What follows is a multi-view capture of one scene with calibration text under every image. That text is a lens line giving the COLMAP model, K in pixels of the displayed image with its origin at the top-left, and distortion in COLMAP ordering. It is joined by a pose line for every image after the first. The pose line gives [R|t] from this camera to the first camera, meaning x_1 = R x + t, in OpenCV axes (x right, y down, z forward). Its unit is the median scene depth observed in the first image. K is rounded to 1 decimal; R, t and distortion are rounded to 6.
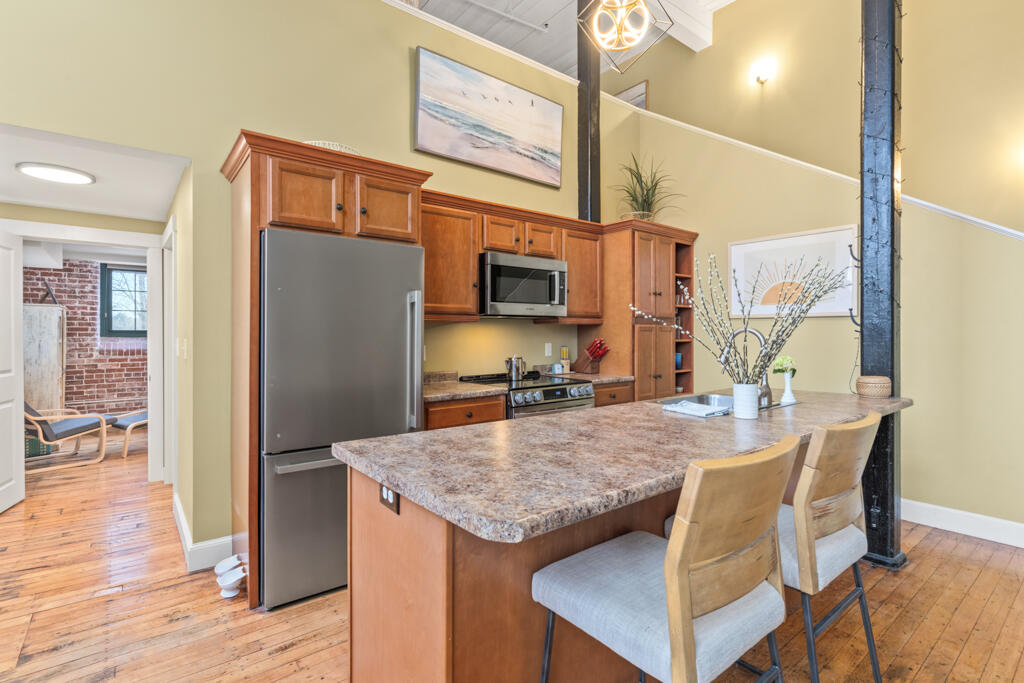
lens RADIAL K [[491.9, 0, 513.1], [0, 491.9, 339.4], [0, 0, 1]] dist [0.006147, 0.000859]
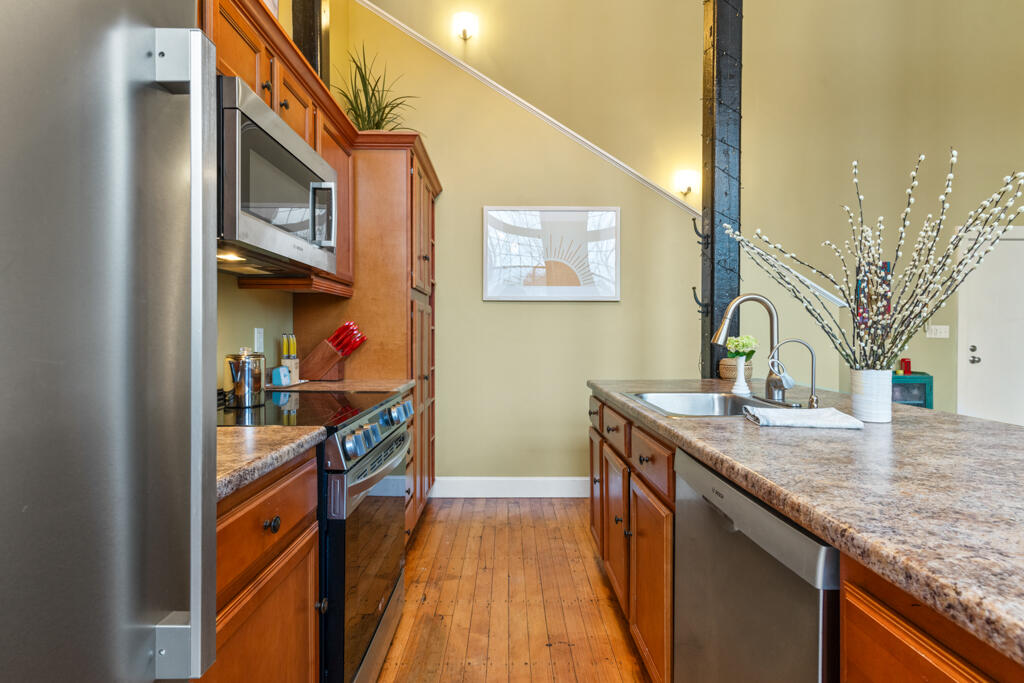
lens RADIAL K [[491.9, 0, 508.5], [0, 491.9, 342.8], [0, 0, 1]] dist [0.006147, 0.000859]
pose [[0.618339, -0.008238, 0.785868, -0.183535], [0.006376, 0.999965, 0.005466, 0.023638], [-0.785886, 0.001631, 0.618370, 0.497821]]
